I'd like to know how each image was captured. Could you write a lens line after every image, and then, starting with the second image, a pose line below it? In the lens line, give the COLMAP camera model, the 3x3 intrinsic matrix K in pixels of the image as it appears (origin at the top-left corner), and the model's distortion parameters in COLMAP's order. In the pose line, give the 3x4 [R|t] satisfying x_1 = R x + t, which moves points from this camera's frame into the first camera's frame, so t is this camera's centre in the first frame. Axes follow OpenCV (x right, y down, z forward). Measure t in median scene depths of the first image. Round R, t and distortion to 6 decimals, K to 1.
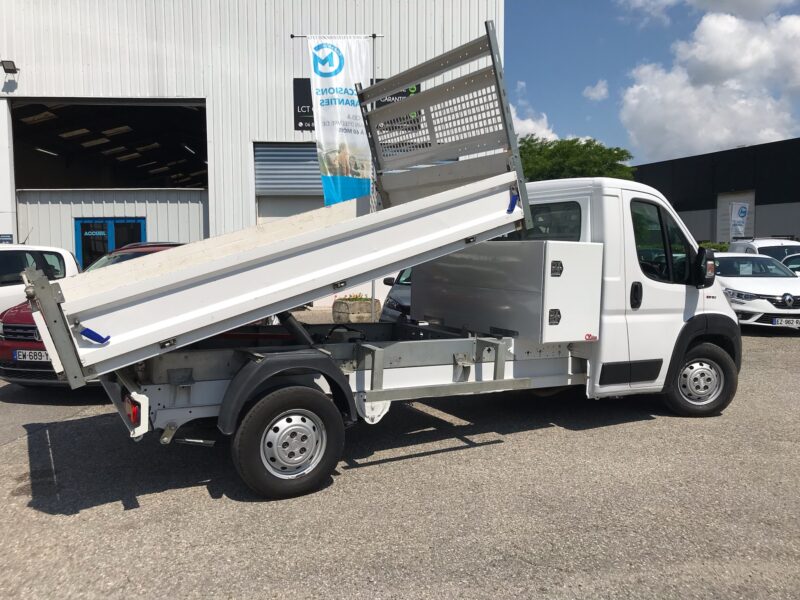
lens RADIAL K [[652.5, 0, 393.3], [0, 652.5, 292.0], [0, 0, 1]] dist [0.035247, -0.027209]
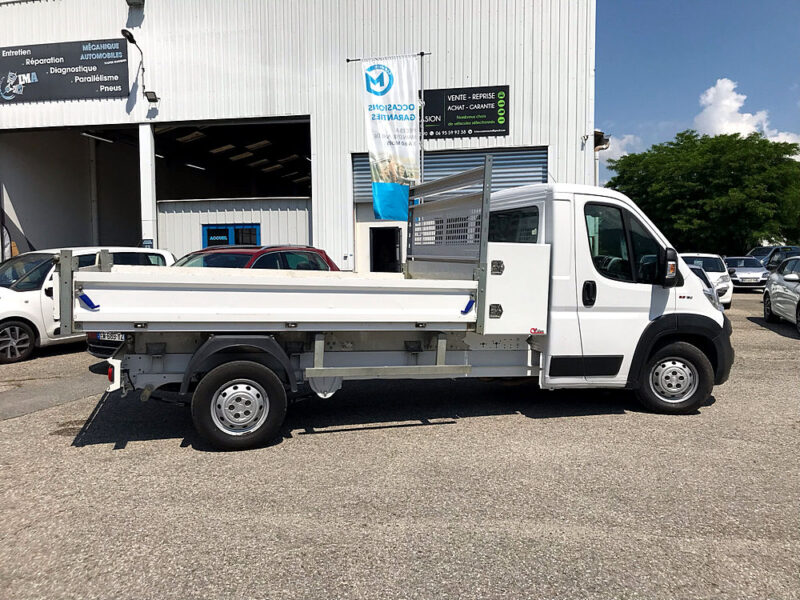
lens RADIAL K [[652.5, 0, 395.6], [0, 652.5, 291.2], [0, 0, 1]] dist [0.035247, -0.027209]
pose [[0.973374, 0.013840, -0.228805, 0.299254], [-0.015359, 0.999870, -0.004861, 0.010773], [0.228708, 0.008246, 0.973460, -0.099422]]
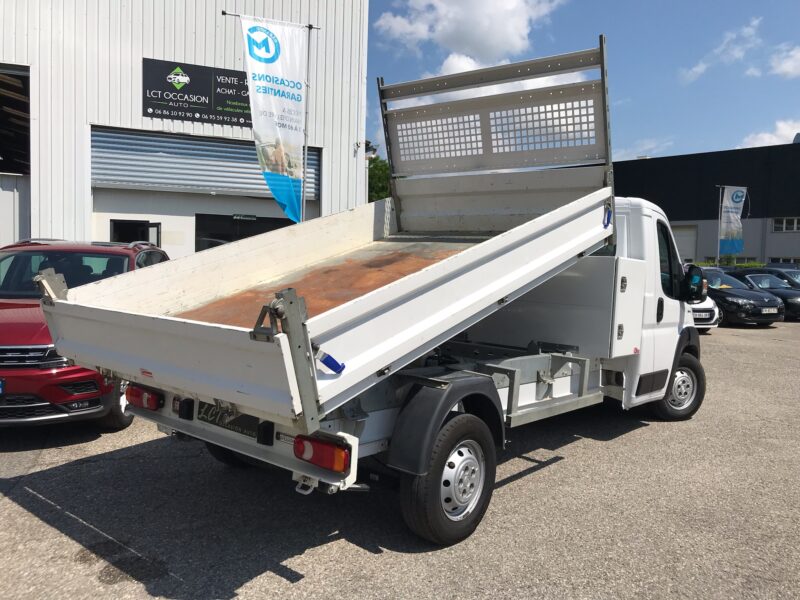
lens RADIAL K [[652.5, 0, 393.7], [0, 652.5, 292.3], [0, 0, 1]] dist [0.035247, -0.027209]
pose [[0.933871, 0.014835, 0.357302, -0.406458], [-0.010726, 0.999852, -0.013479, -0.005385], [-0.357449, 0.008755, 0.933892, 0.151401]]
